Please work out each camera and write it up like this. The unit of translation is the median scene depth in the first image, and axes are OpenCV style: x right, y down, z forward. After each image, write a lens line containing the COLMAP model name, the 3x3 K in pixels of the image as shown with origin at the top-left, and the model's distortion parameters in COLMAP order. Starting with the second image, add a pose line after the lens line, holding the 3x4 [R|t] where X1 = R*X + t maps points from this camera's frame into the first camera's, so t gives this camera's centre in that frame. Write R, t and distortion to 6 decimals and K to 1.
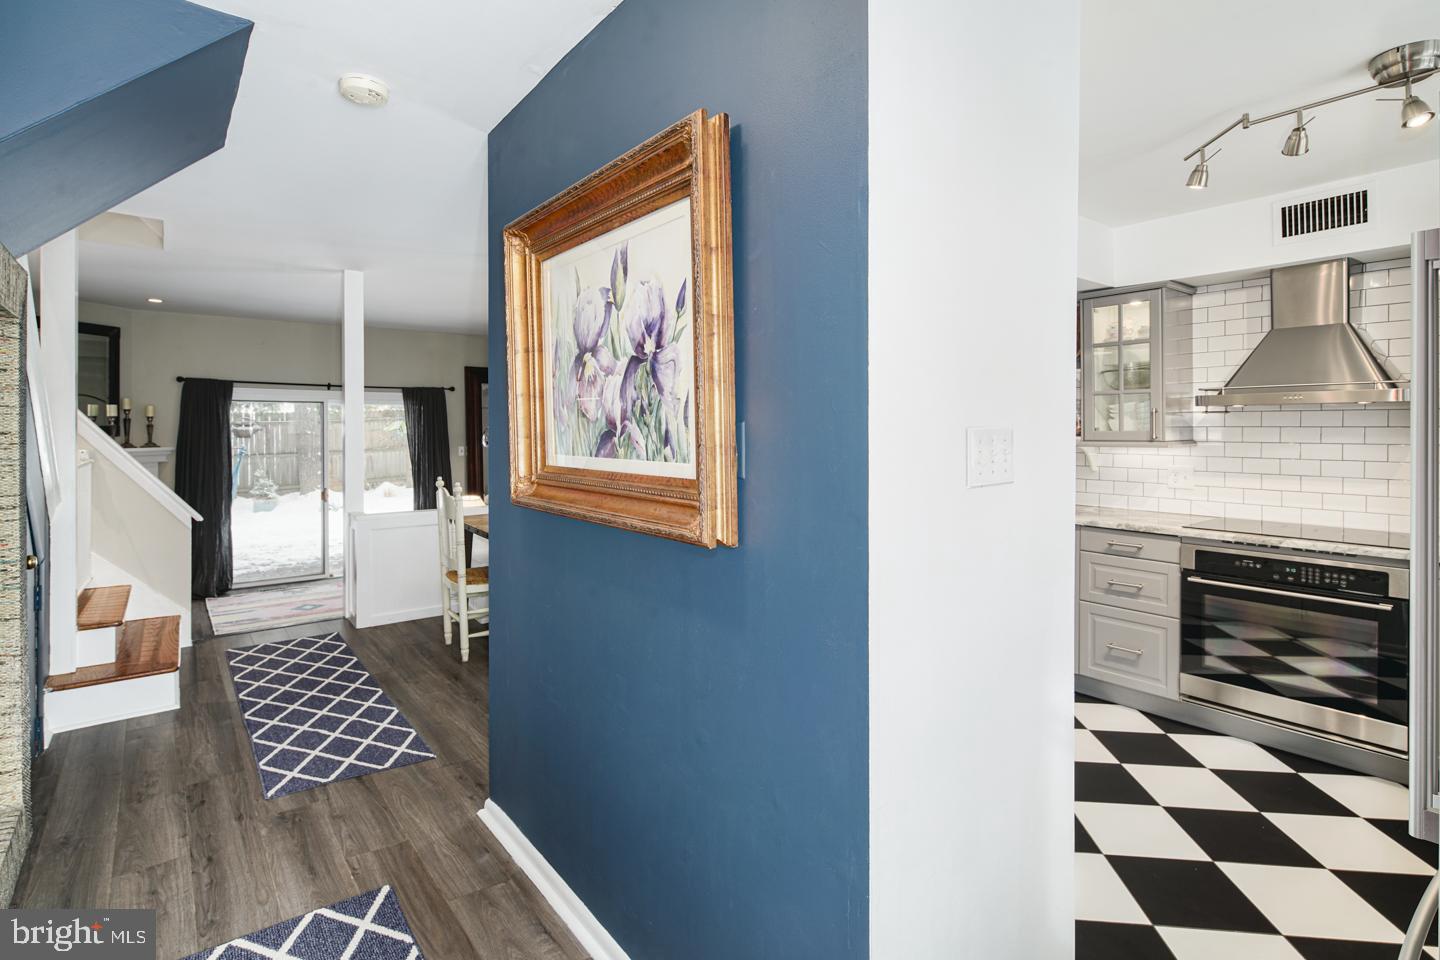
lens RADIAL K [[700.5, 0, 728.8], [0, 700.5, 433.9], [0, 0, 1]] dist [0.003468, -0.003201]
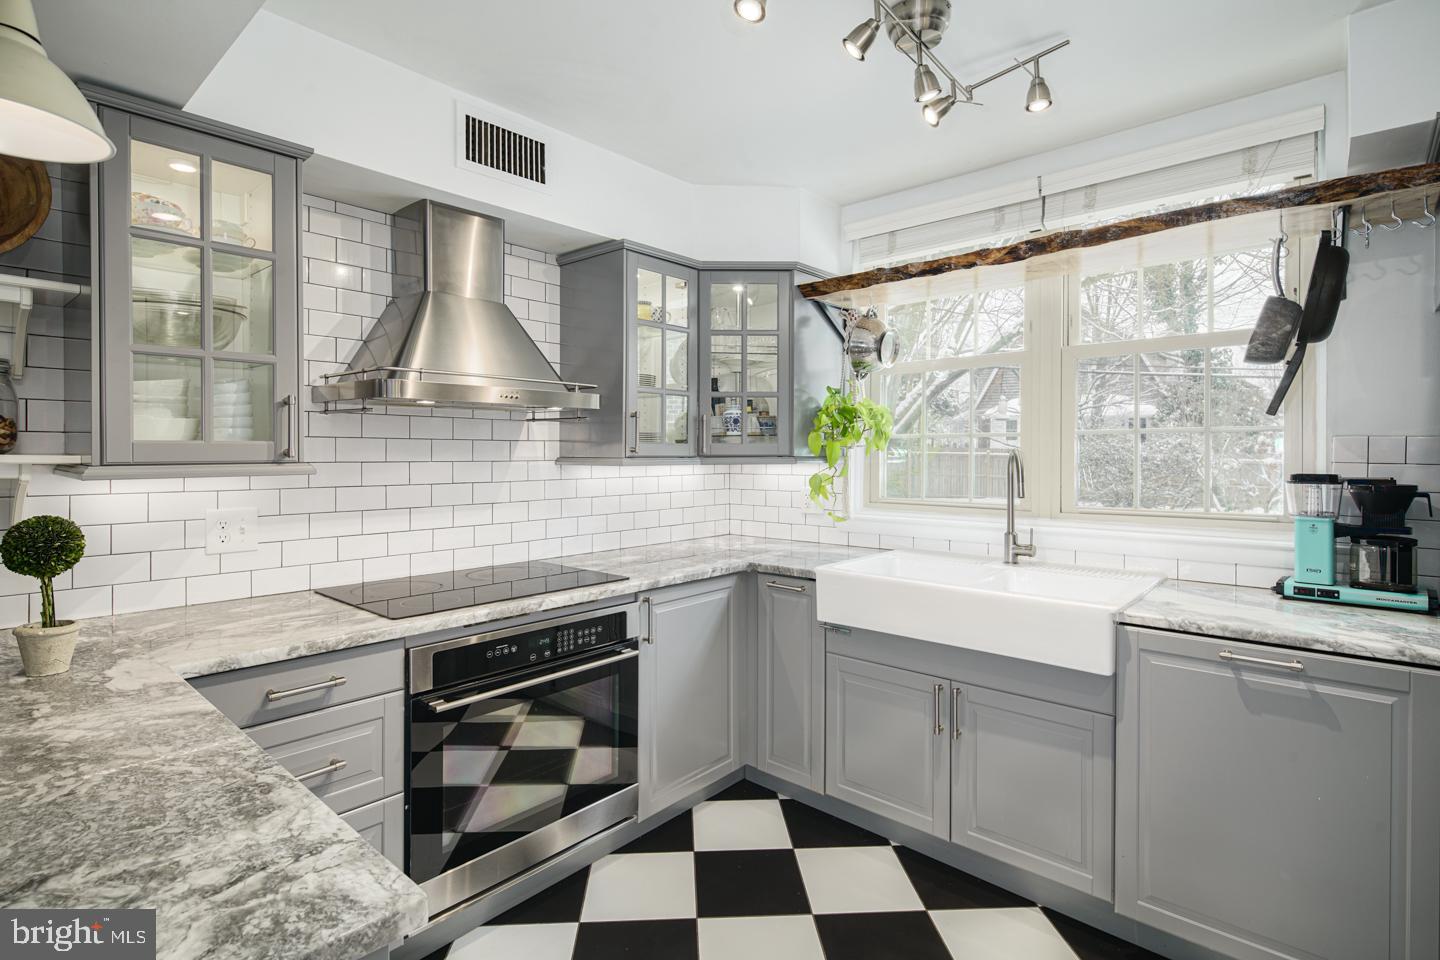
lens RADIAL K [[700.5, 0, 704.0], [0, 700.5, 451.4], [0, 0, 1]] dist [0.003468, -0.003201]
pose [[-0.151759, 0.002538, 0.988414, 0.074261], [0.011550, 0.999933, -0.000794, 0.006654], [-0.988350, 0.011296, -0.151778, 0.788526]]
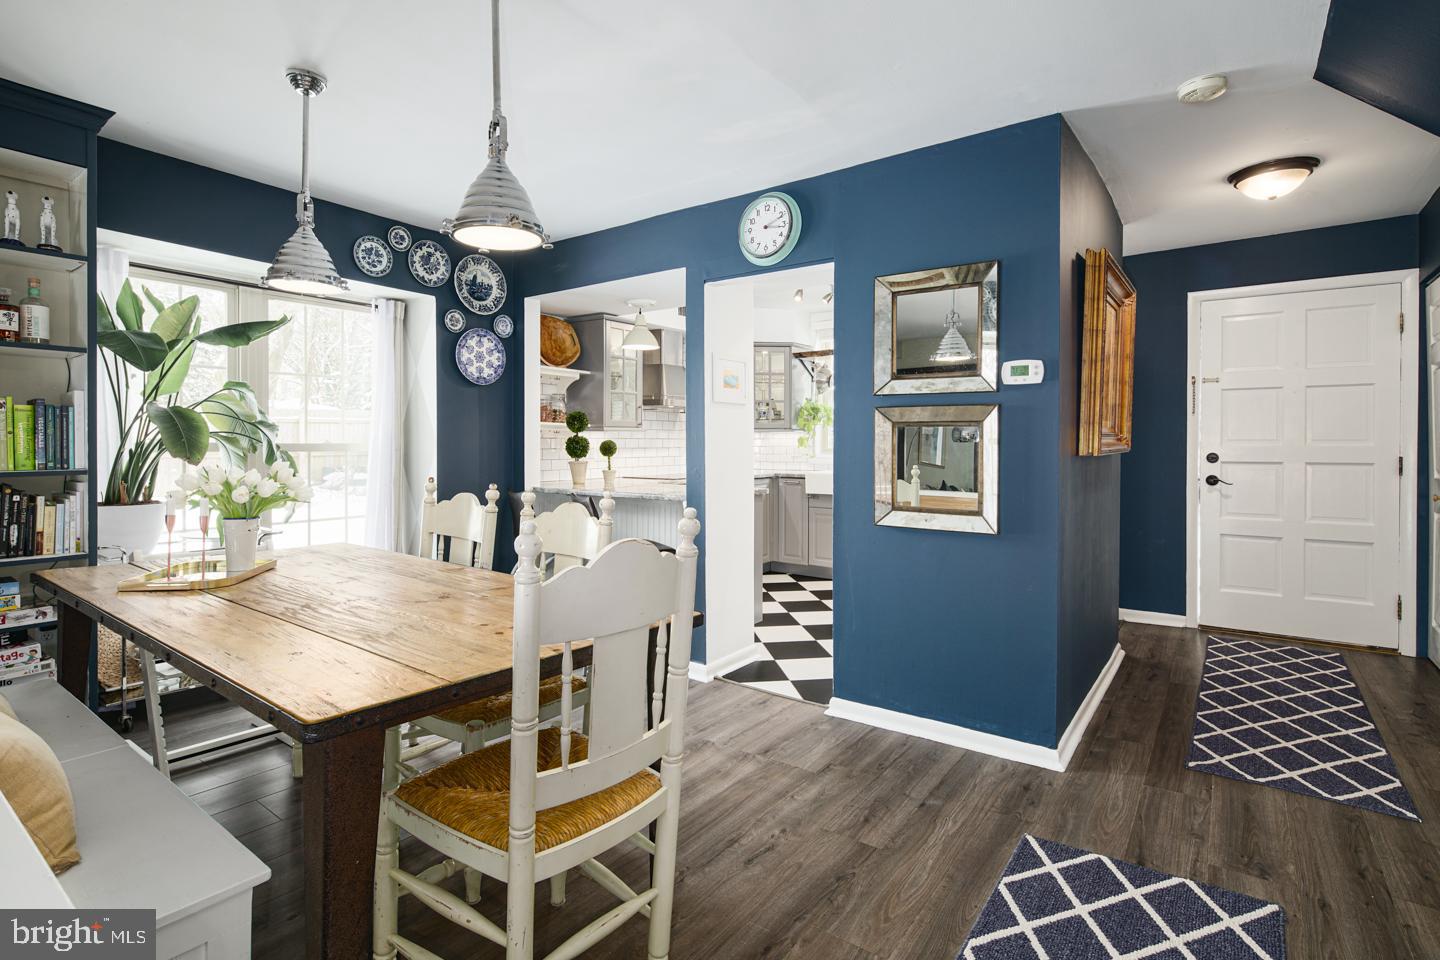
lens RADIAL K [[700.5, 0, 688.3], [0, 700.5, 447.9], [0, 0, 1]] dist [0.003468, -0.003201]
pose [[-0.227396, -0.007182, 0.973776, -0.864808], [0.013353, 0.999856, 0.010493, 0.040209], [-0.973711, 0.015389, -0.227268, 1.243754]]
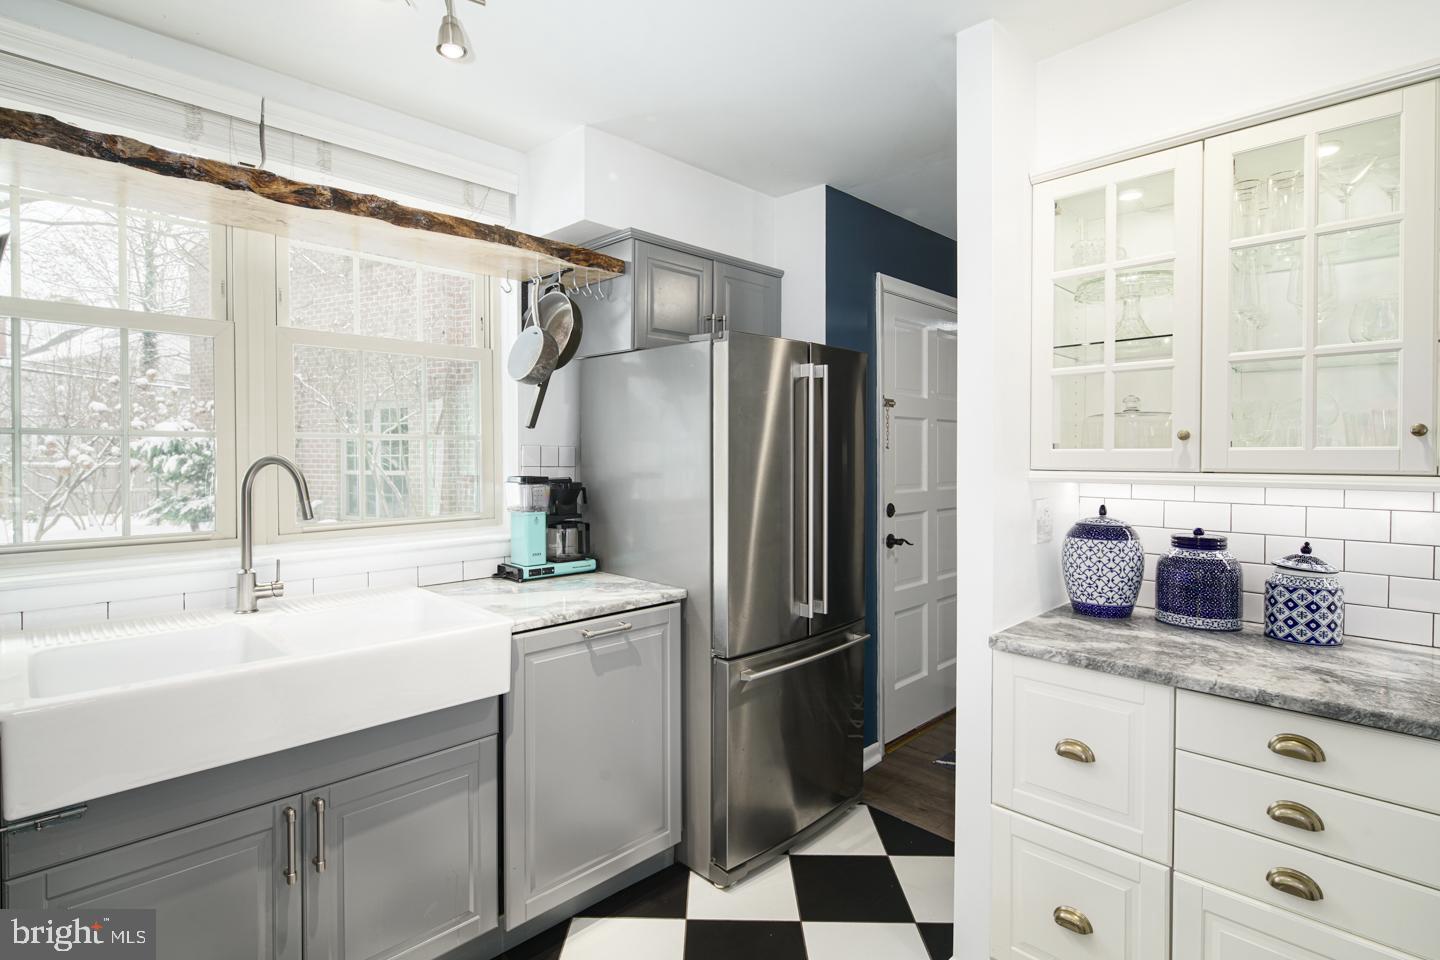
lens RADIAL K [[700.5, 0, 697.4], [0, 700.5, 465.8], [0, 0, 1]] dist [0.003468, -0.003201]
pose [[-0.996316, 0.001046, -0.085754, 0.449835], [-0.001365, 0.999606, 0.028053, -0.000094], [0.085749, 0.028066, -0.995921, 0.921933]]
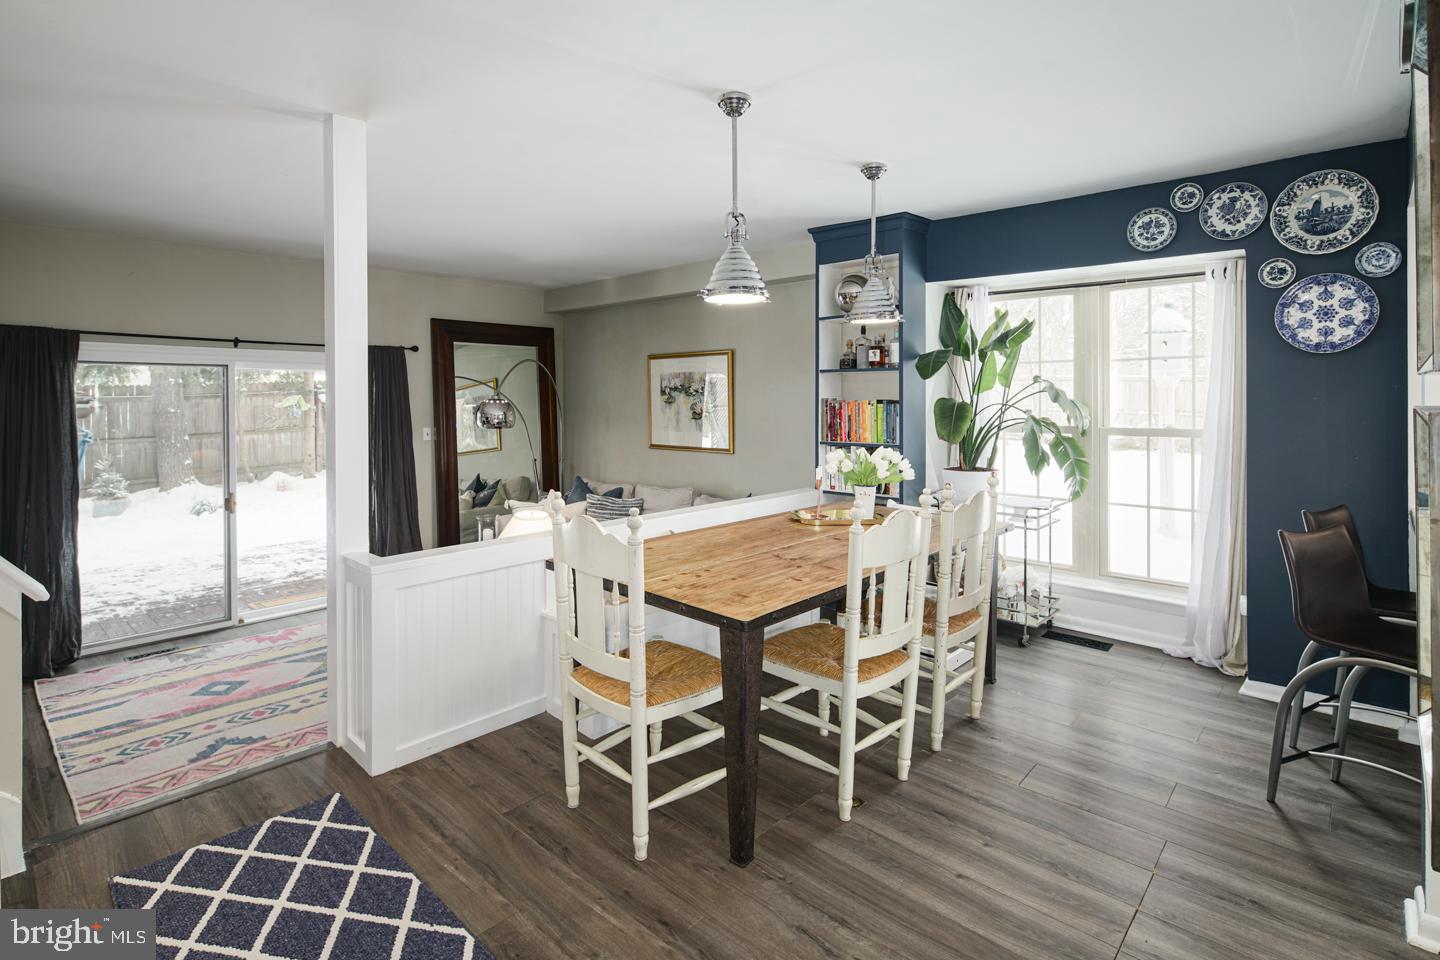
lens RADIAL K [[700.5, 0, 726.1], [0, 700.5, 405.2], [0, 0, 1]] dist [0.003468, -0.003201]
pose [[0.988051, -0.009188, 0.153853, -0.457501], [0.009597, 0.999952, -0.001911, -0.002745], [-0.153828, 0.003364, 0.988092, 0.571901]]
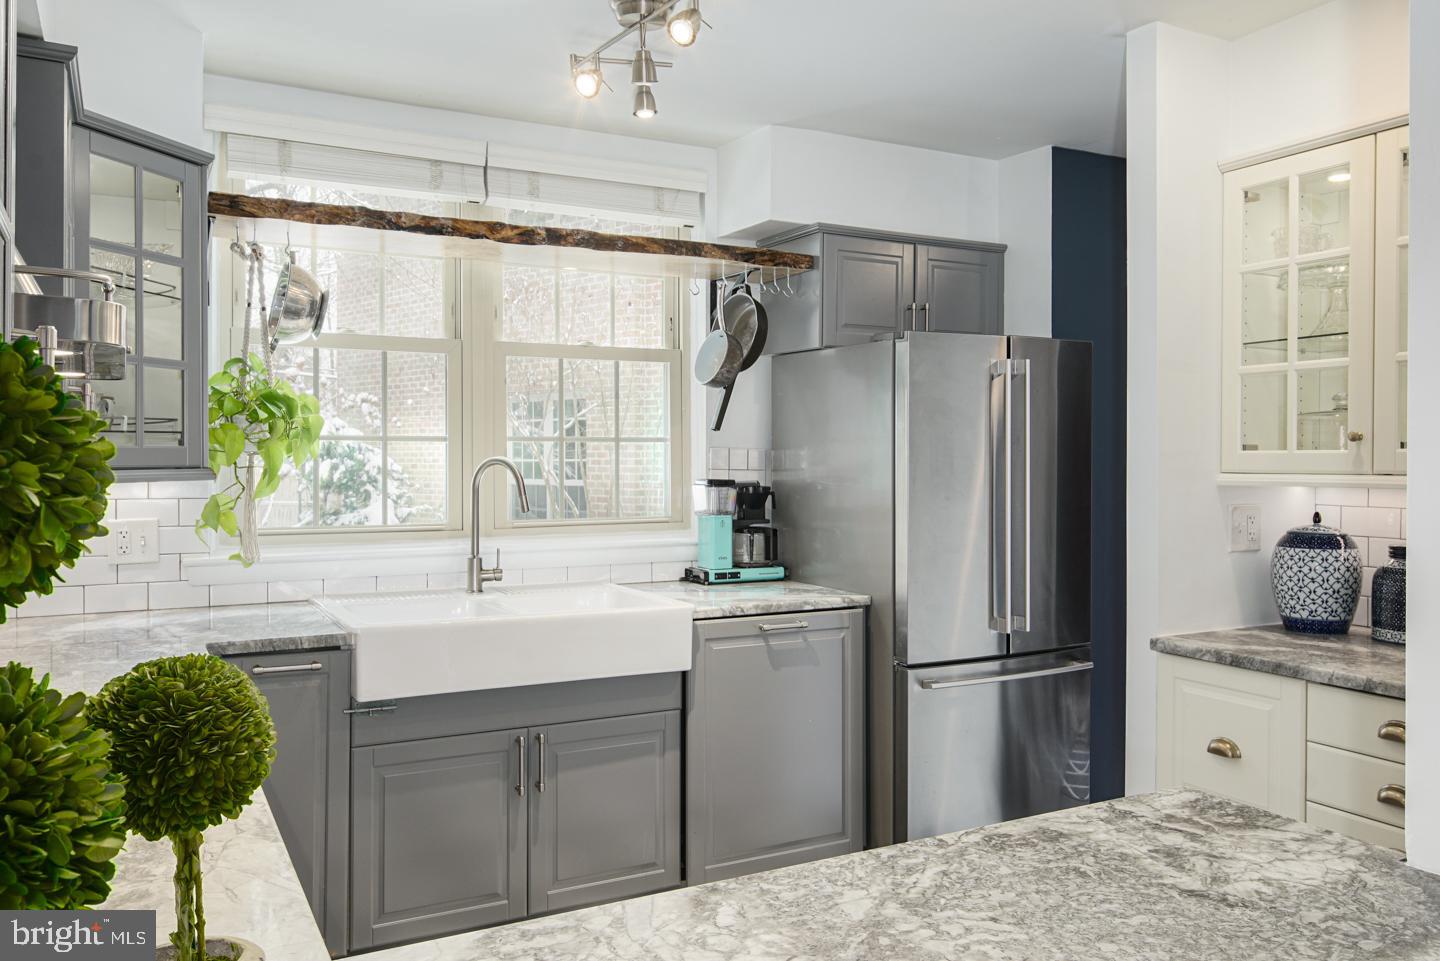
lens RADIAL K [[1091.2, 0, 687.8], [0, 1091.2, 468.4], [0, 0, 1]] dist [-0.005949, 0.011980]
pose [[-0.978982, -0.002465, 0.203932, 0.366670], [0.001572, 0.999806, 0.019628, -0.001621], [-0.203941, 0.019536, -0.978788, 1.262560]]
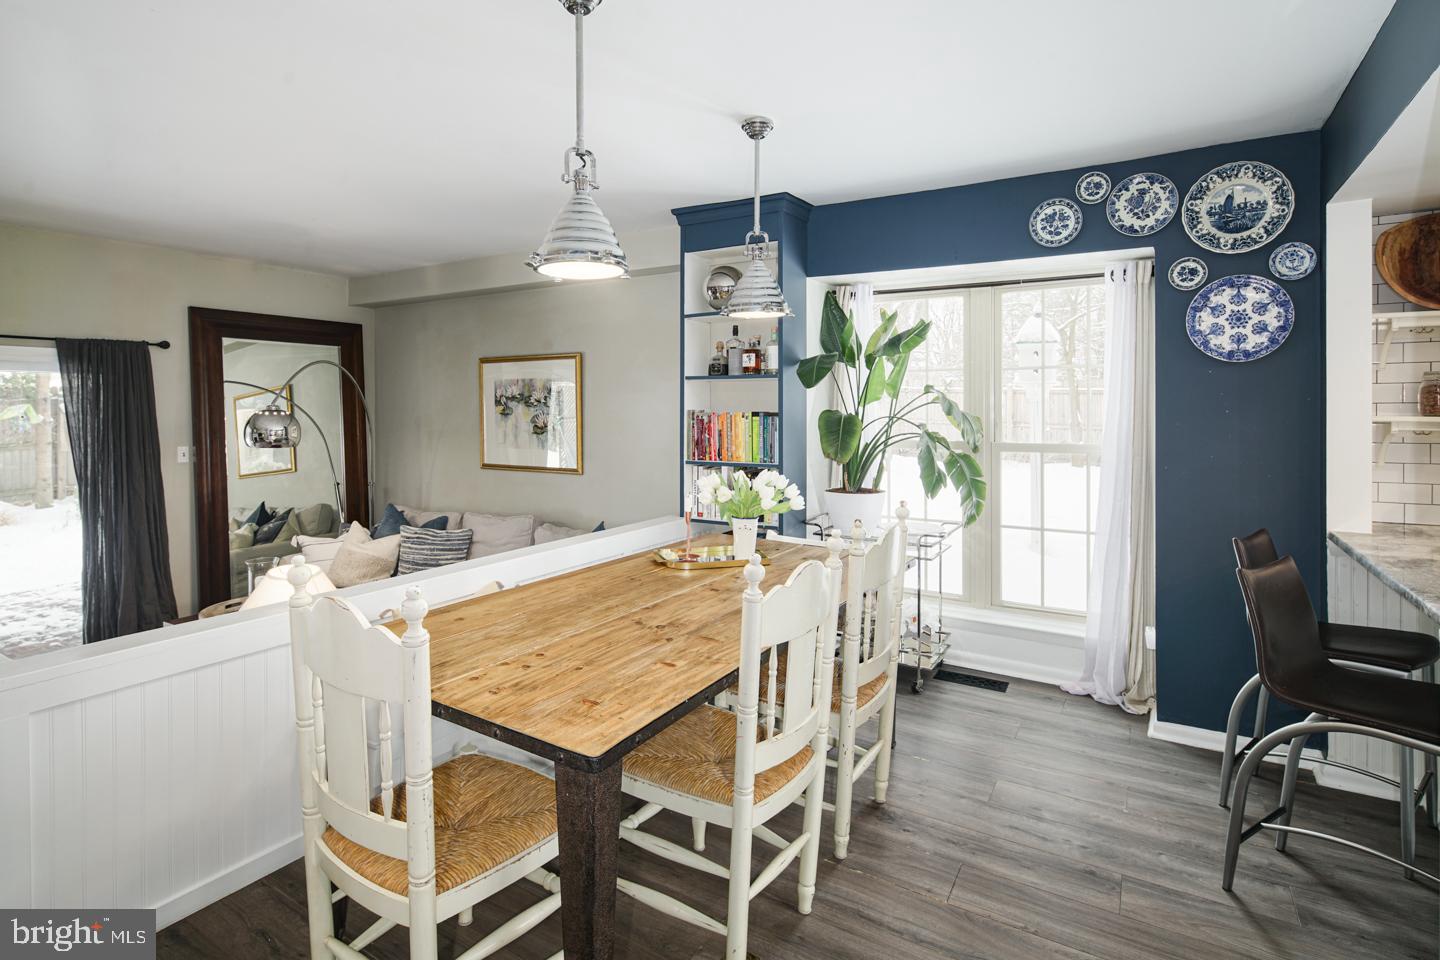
lens RADIAL K [[700.5, 0, 719.4], [0, 700.5, 416.0], [0, 0, 1]] dist [0.003468, -0.003201]
pose [[0.937874, -0.009026, 0.346858, -0.418306], [0.009624, 0.999954, -0.000002, -0.006118], [-0.346842, 0.003340, 0.937918, 0.774231]]
